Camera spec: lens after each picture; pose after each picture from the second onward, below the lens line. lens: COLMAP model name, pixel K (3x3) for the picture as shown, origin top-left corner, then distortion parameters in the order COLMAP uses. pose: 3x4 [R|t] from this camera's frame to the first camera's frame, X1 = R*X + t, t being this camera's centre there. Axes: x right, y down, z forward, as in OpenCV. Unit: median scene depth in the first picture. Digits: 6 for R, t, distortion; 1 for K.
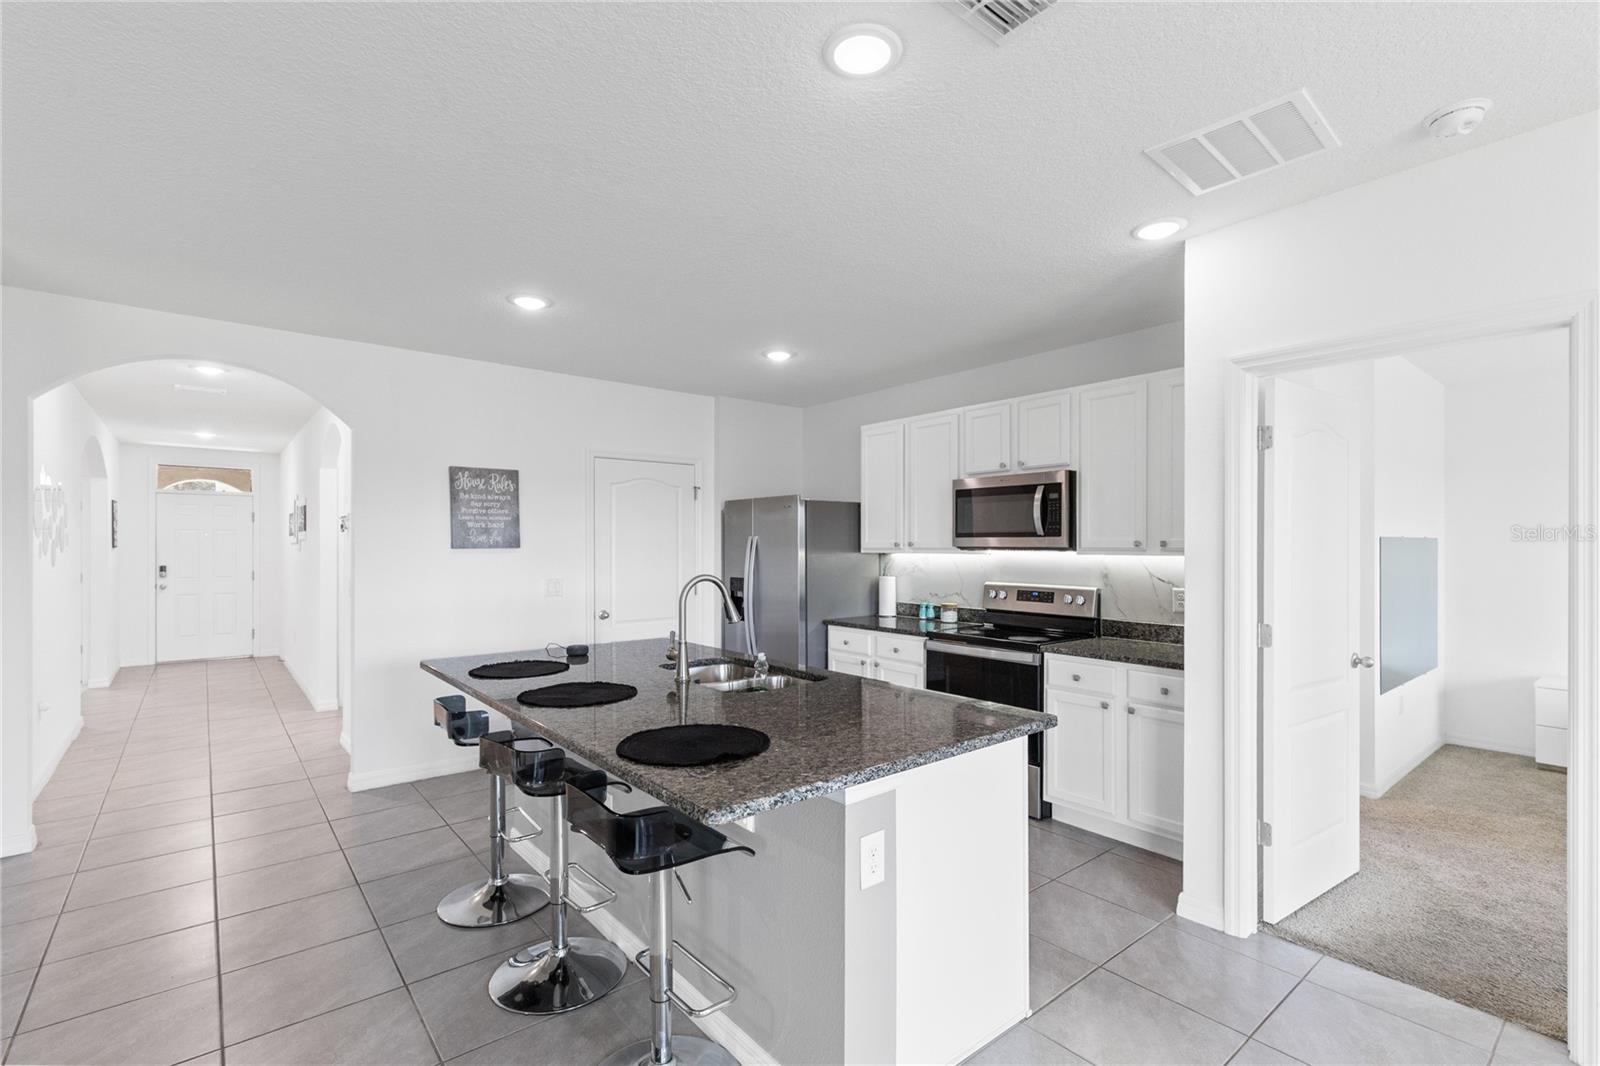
lens RADIAL K [[725.0, 0, 807.1], [0, 725.0, 544.7], [0, 0, 1]] dist [0.010699, -0.003028]
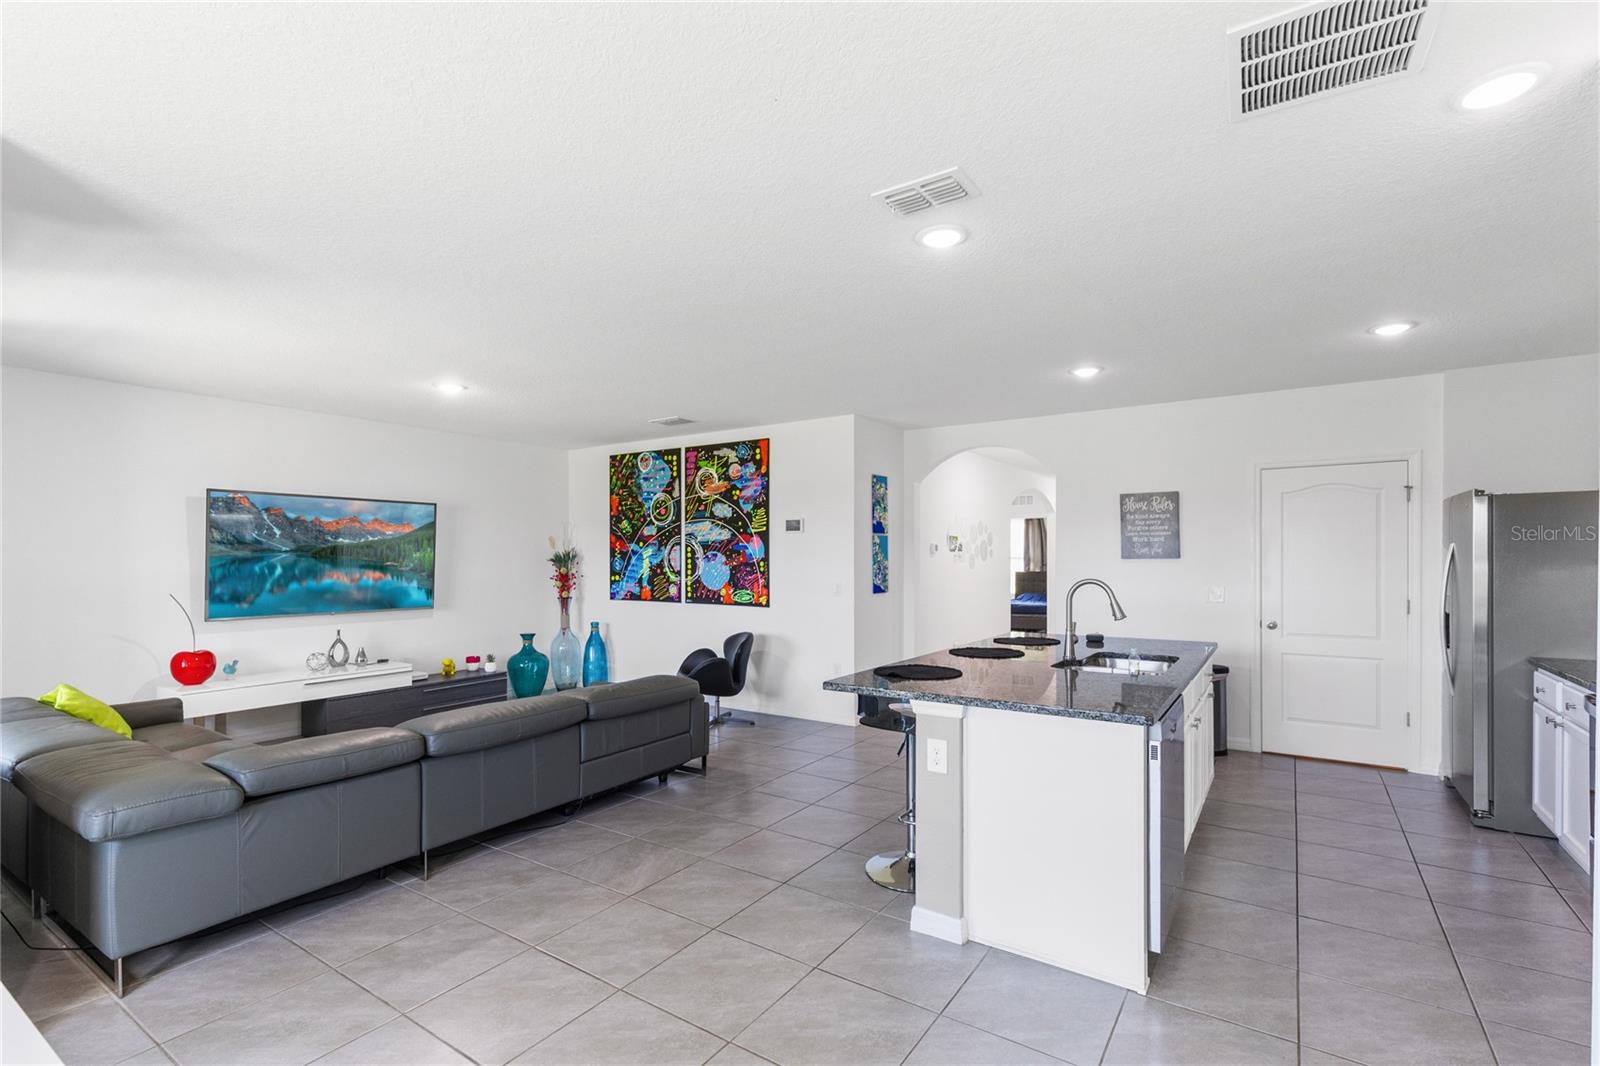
lens RADIAL K [[725.0, 0, 812.7], [0, 725.0, 562.1], [0, 0, 1]] dist [0.010699, -0.003028]
pose [[0.288227, 0.004050, -0.957554, 0.563646], [0.002889, 0.999983, 0.005099, 0.003051], [0.957558, -0.004236, 0.288210, 0.111283]]
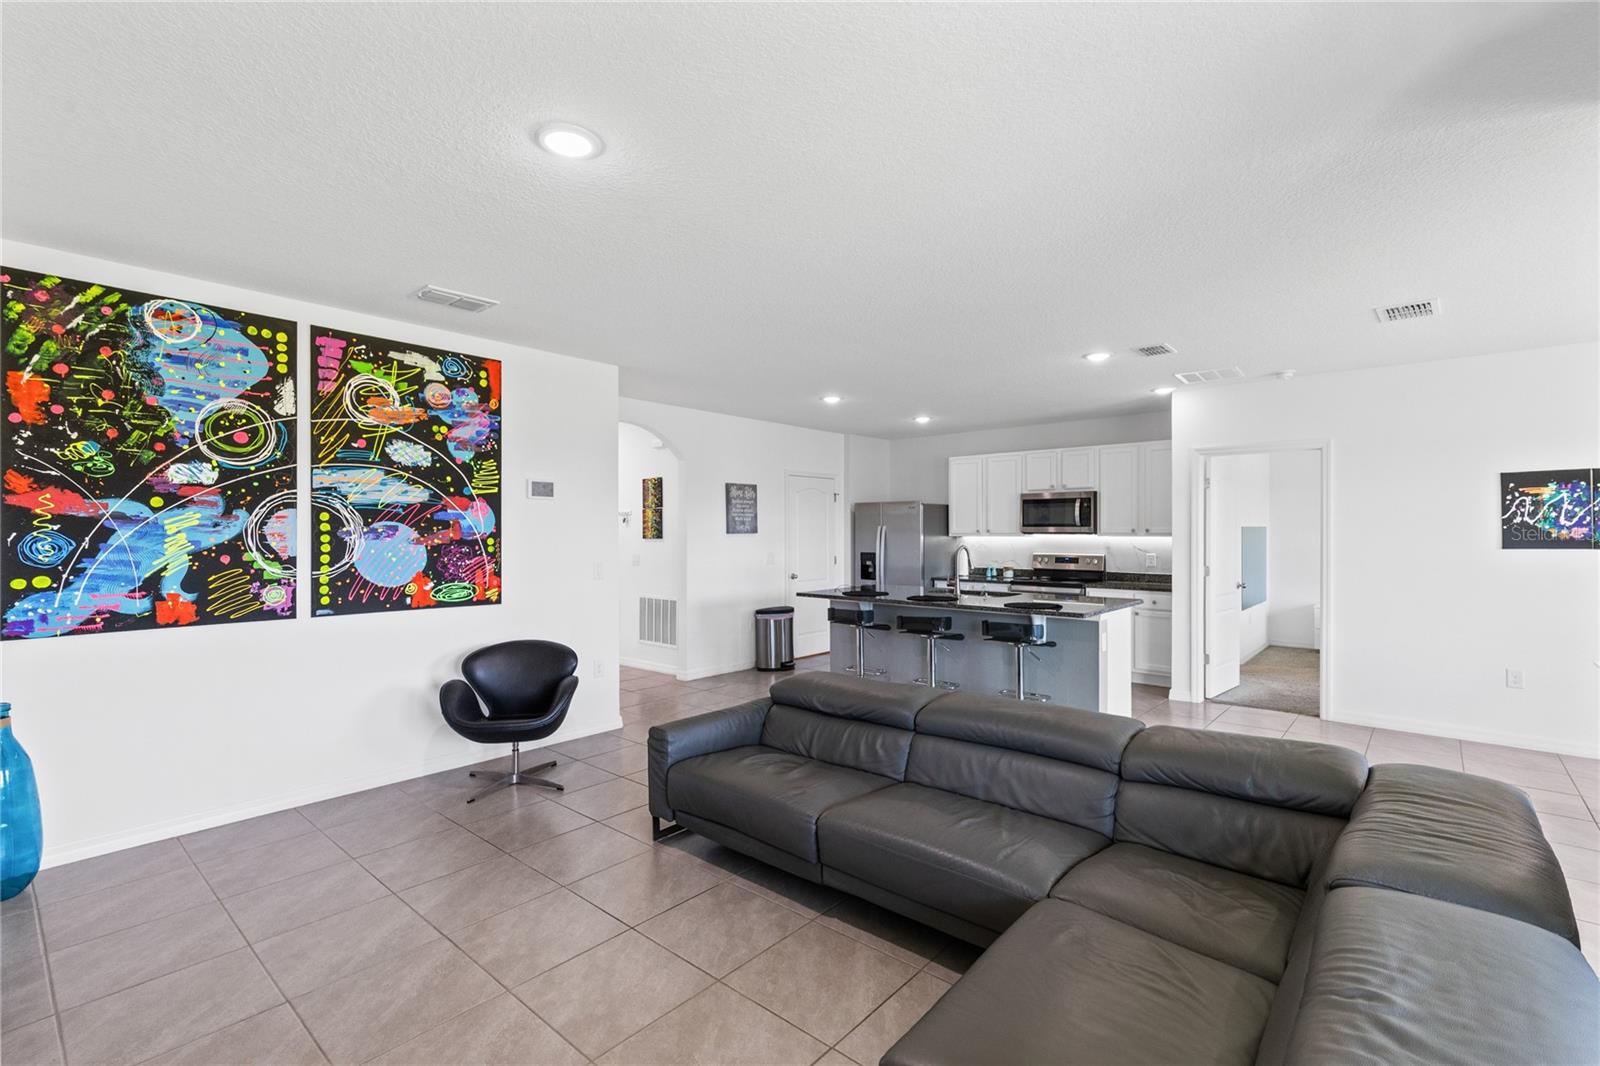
lens RADIAL K [[725.0, 0, 800.5], [0, 725.0, 534.5], [0, 0, 1]] dist [0.010699, -0.003028]
pose [[0.987251, -0.000874, 0.159171, -0.574202], [0.000135, 0.999989, 0.004655, -0.000061], [-0.159174, -0.004574, 0.987240, -0.605202]]
